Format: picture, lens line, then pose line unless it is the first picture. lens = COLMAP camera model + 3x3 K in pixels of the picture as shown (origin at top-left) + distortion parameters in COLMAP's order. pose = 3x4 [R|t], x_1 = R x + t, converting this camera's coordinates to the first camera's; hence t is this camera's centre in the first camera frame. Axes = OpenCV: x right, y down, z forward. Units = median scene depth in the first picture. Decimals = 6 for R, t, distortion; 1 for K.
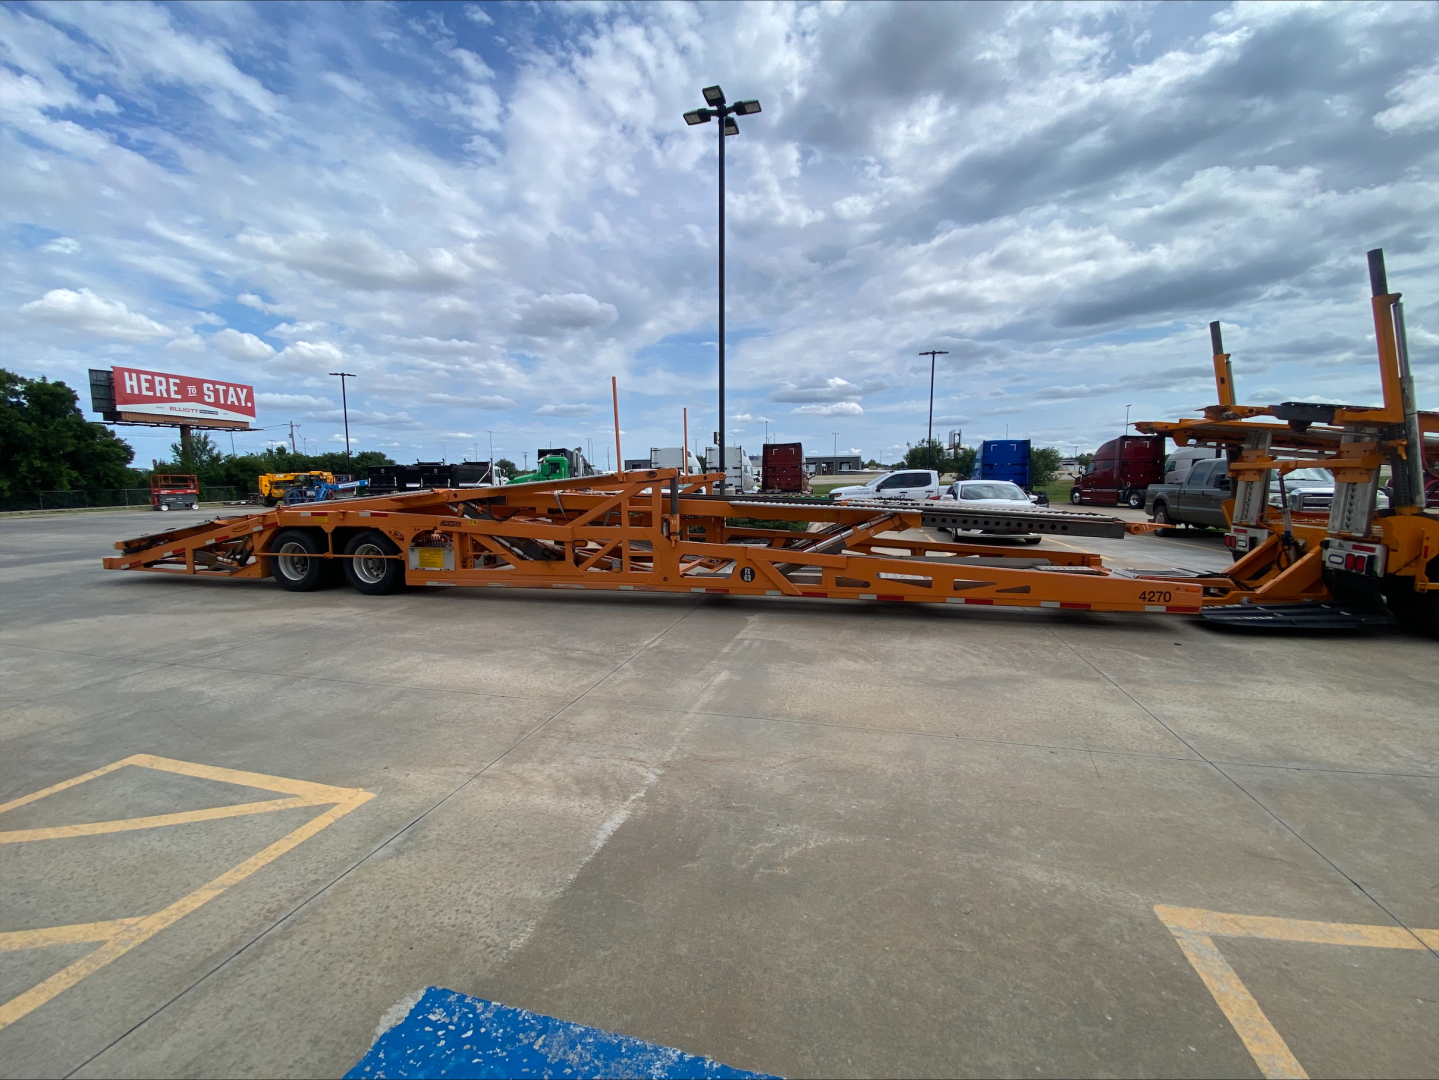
lens RADIAL K [[582.9, 0, 719.5], [0, 582.9, 540.0], [0, 0, 1]] dist [0.015934, -0.018669]
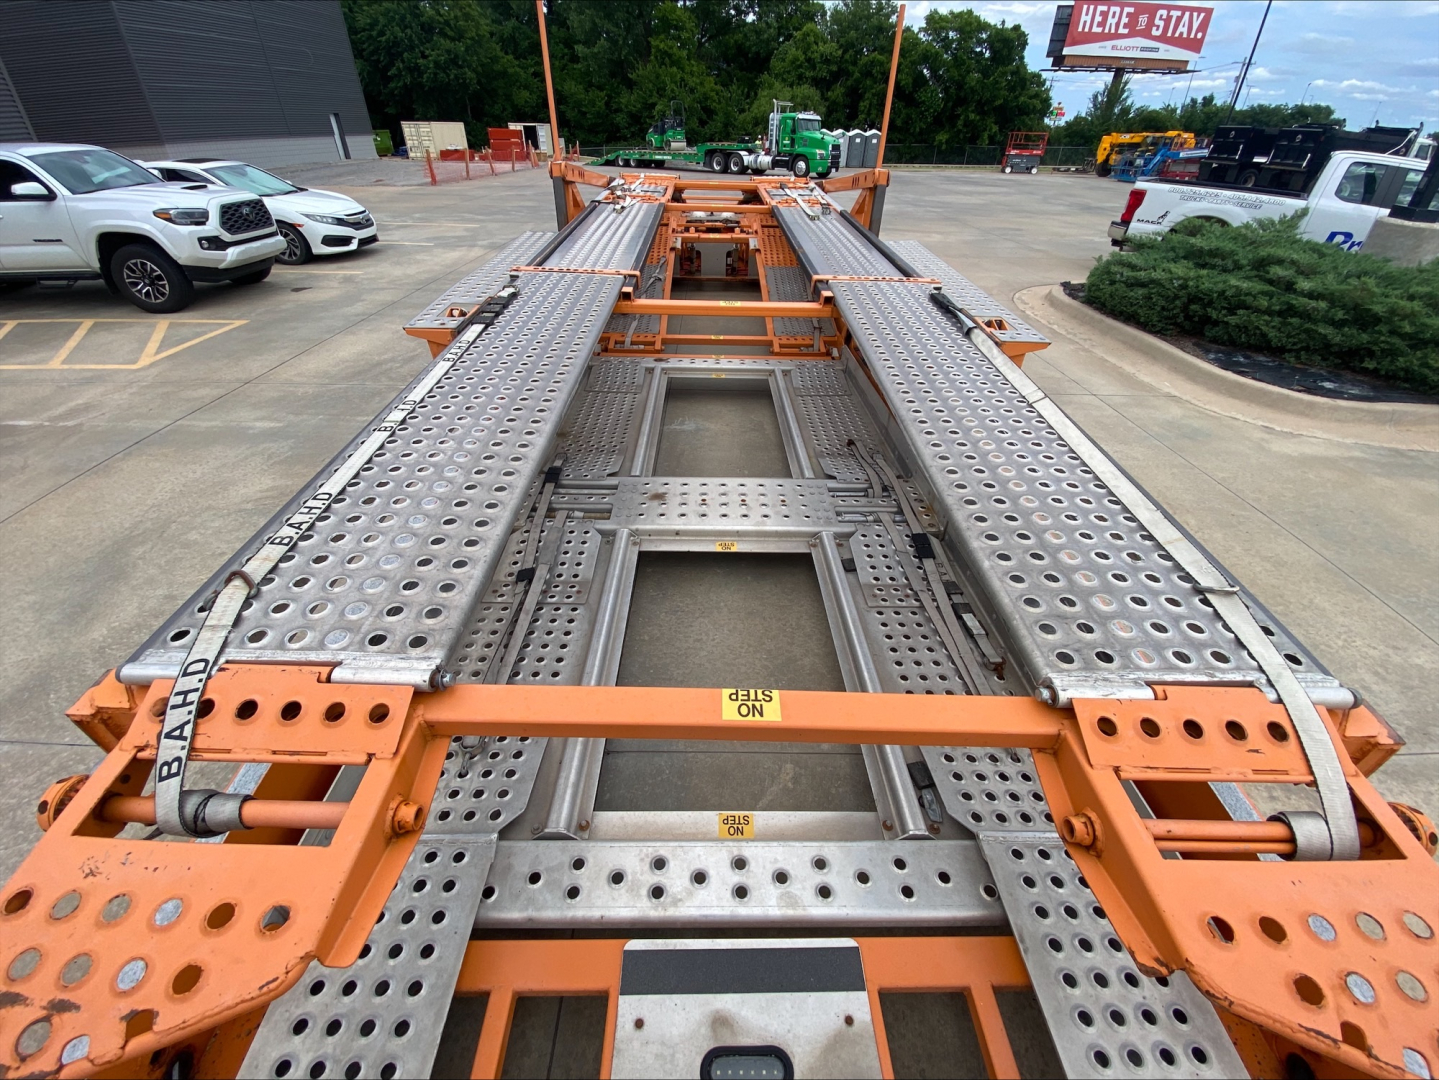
lens RADIAL K [[582.9, 0, 719.5], [0, 582.9, 540.0], [0, 0, 1]] dist [0.015934, -0.018669]
pose [[0.245116, 0.563663, -0.788798, 0.084037], [-0.112638, 0.824666, 0.554292, -0.018585], [0.962928, -0.047018, 0.265629, 0.113401]]
